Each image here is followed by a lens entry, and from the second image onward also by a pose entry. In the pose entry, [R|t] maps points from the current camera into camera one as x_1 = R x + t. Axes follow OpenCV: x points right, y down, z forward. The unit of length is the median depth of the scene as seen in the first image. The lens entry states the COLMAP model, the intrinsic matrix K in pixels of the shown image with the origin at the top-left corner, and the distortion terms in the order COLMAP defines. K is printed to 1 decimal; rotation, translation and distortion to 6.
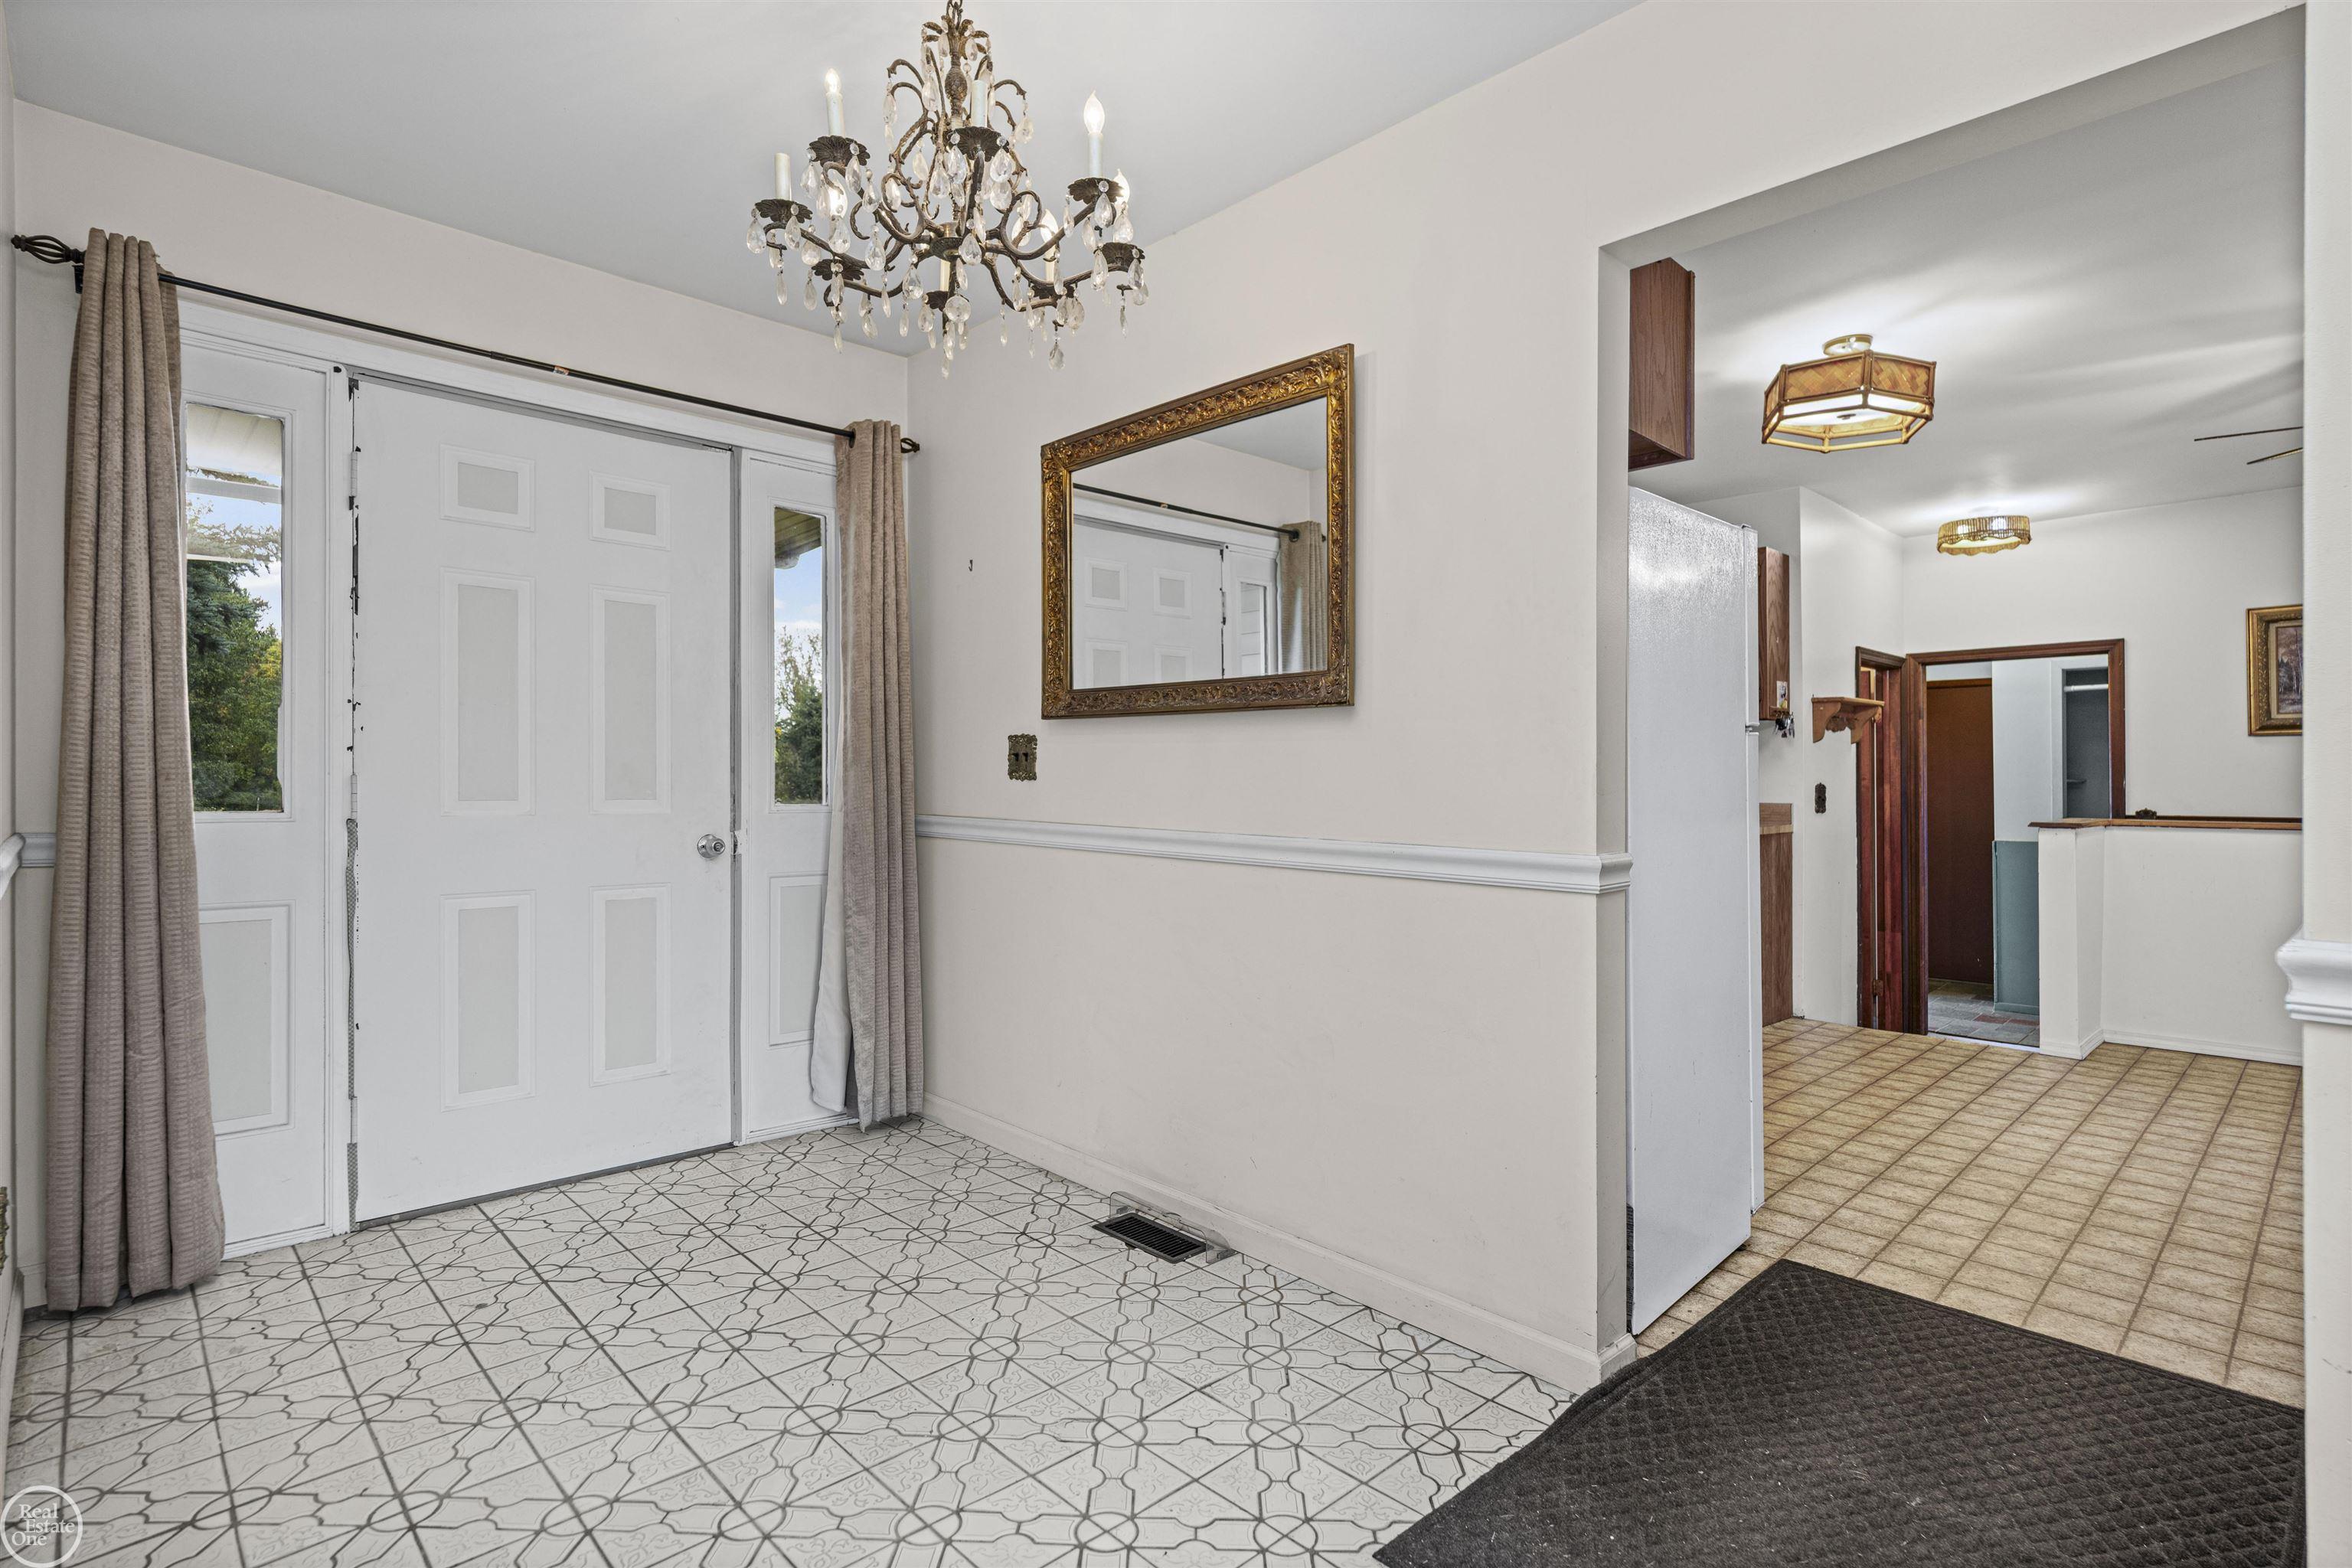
lens RADIAL K [[1139.3, 0, 1196.6], [0, 1139.3, 780.0], [0, 0, 1]] dist [0.001168, -0.000641]
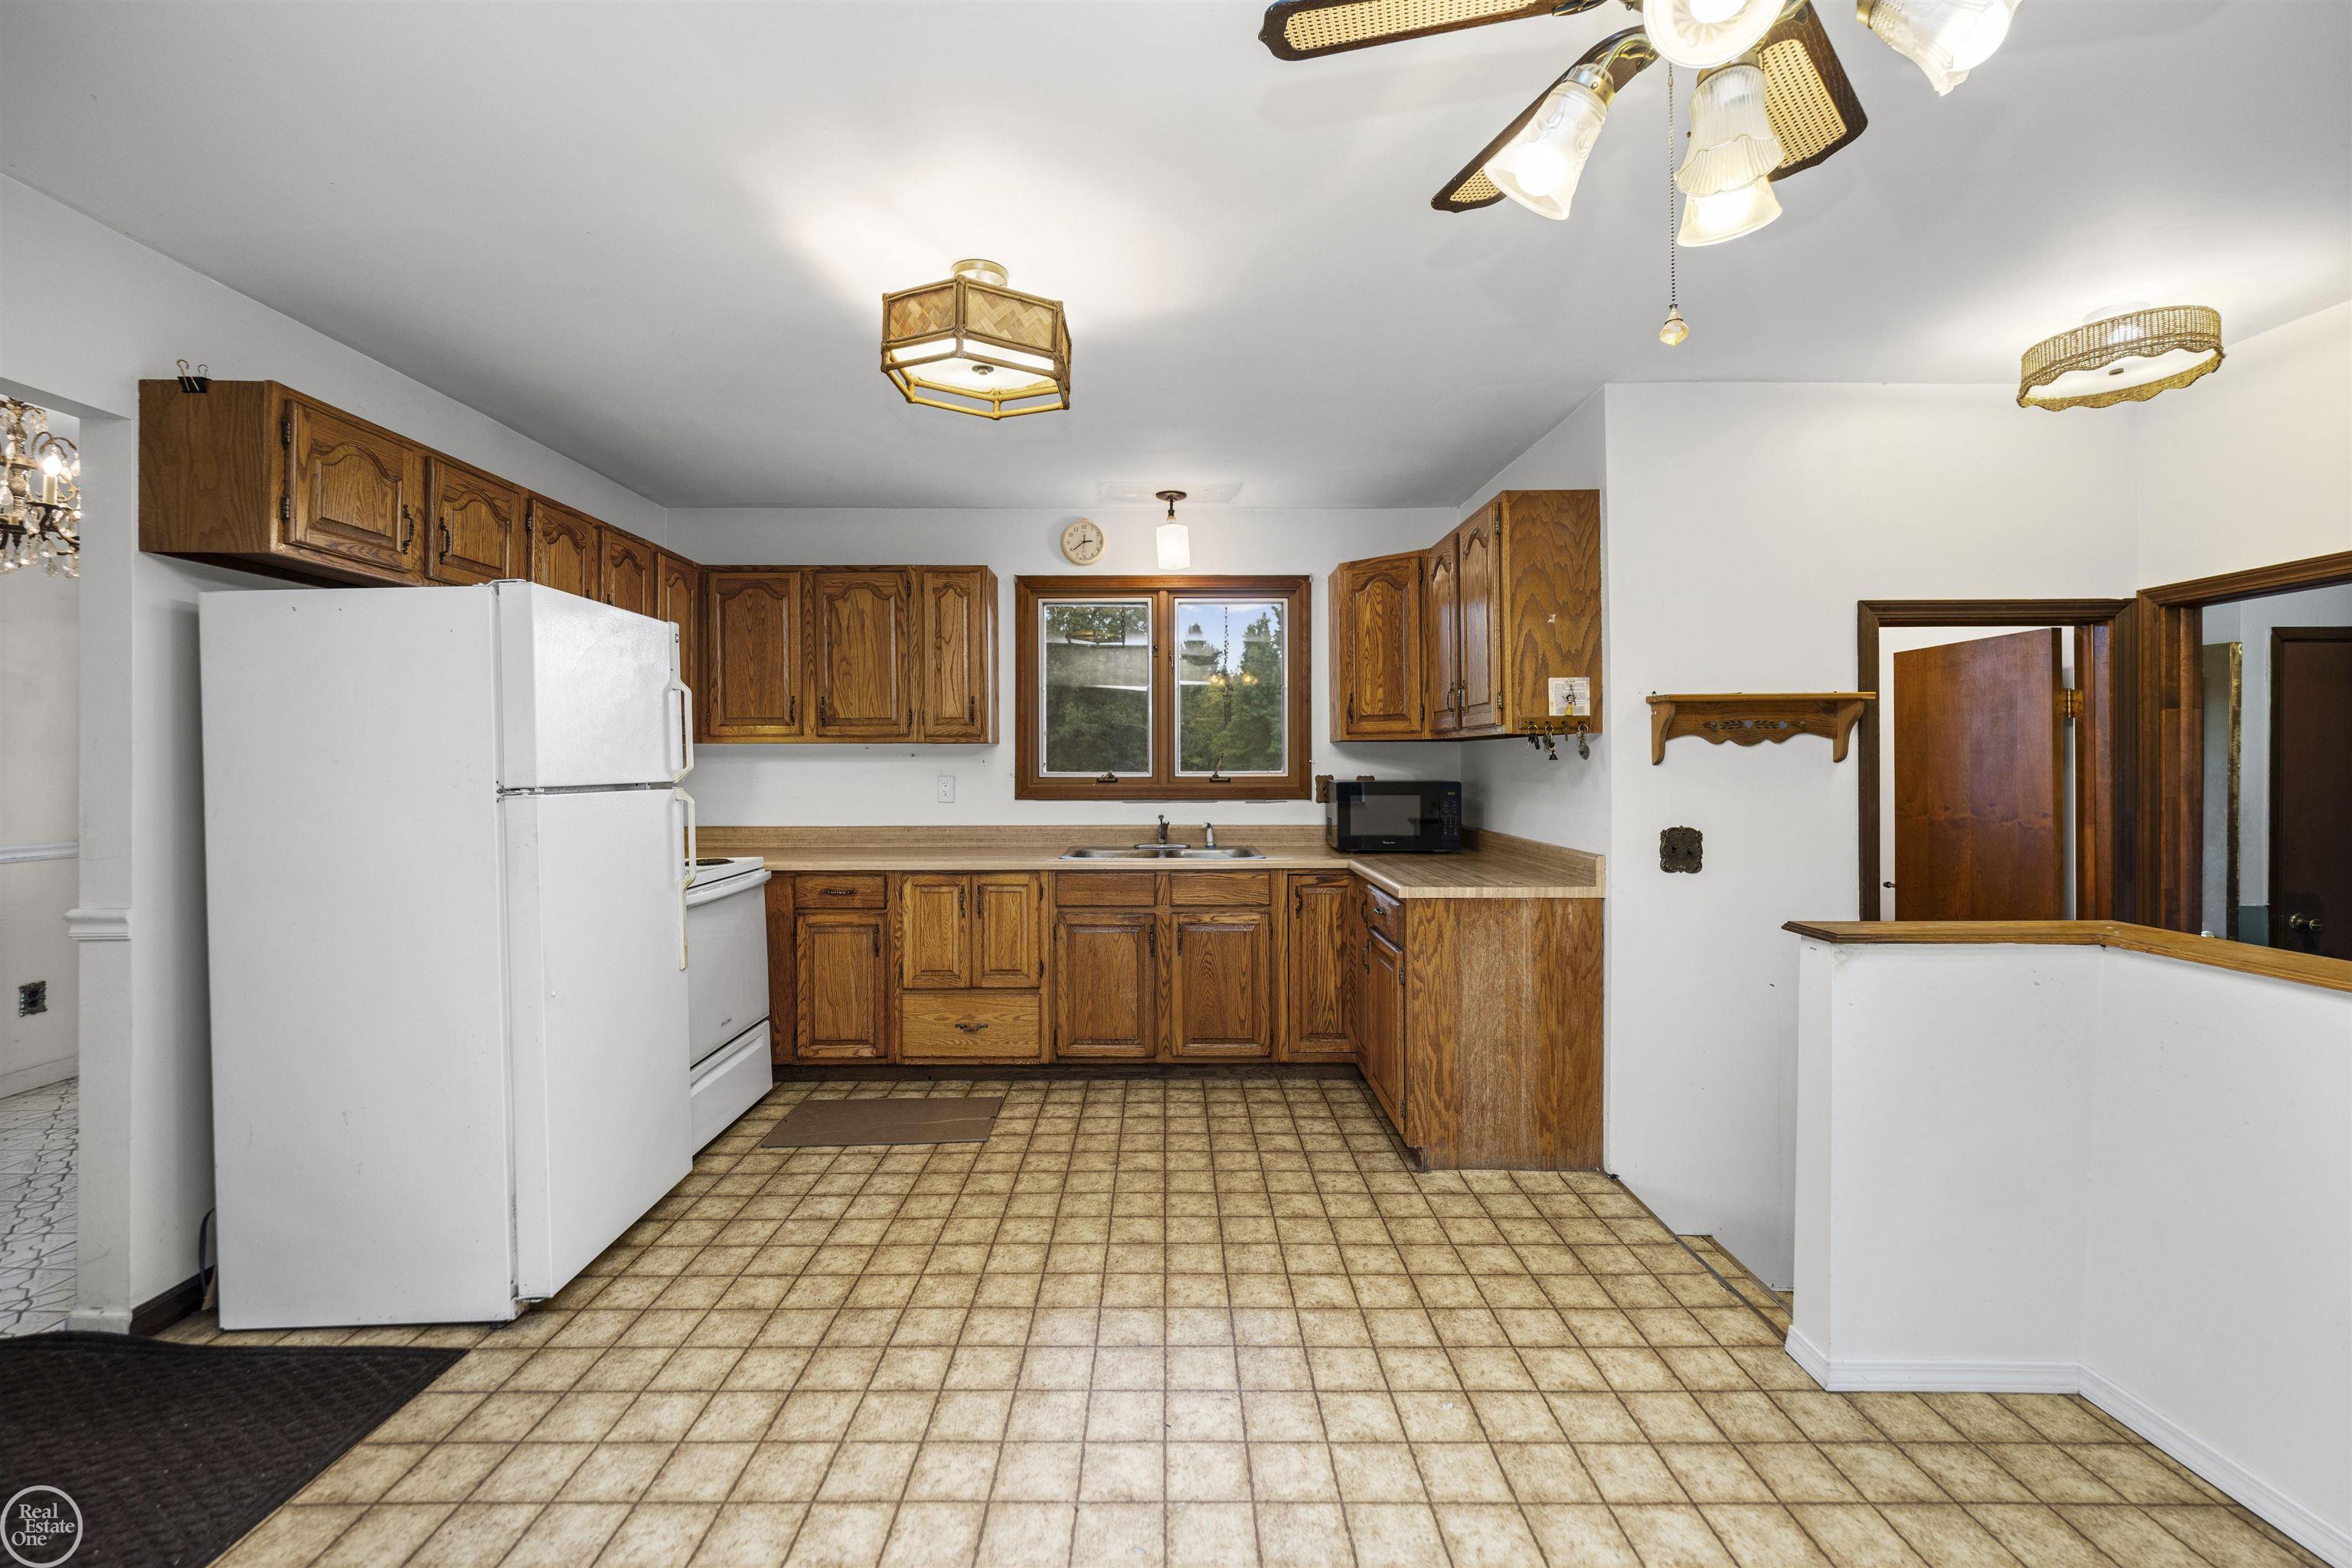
lens RADIAL K [[980.8, 0, 1171.2], [0, 980.8, 769.3], [0, 0, 1]] dist [0.001647, -0.002873]
pose [[0.718862, 0.000995, -0.695152, 1.126976], [0.000716, 0.999997, 0.002171, -0.047880], [0.695153, -0.002058, 0.718859, 0.616308]]
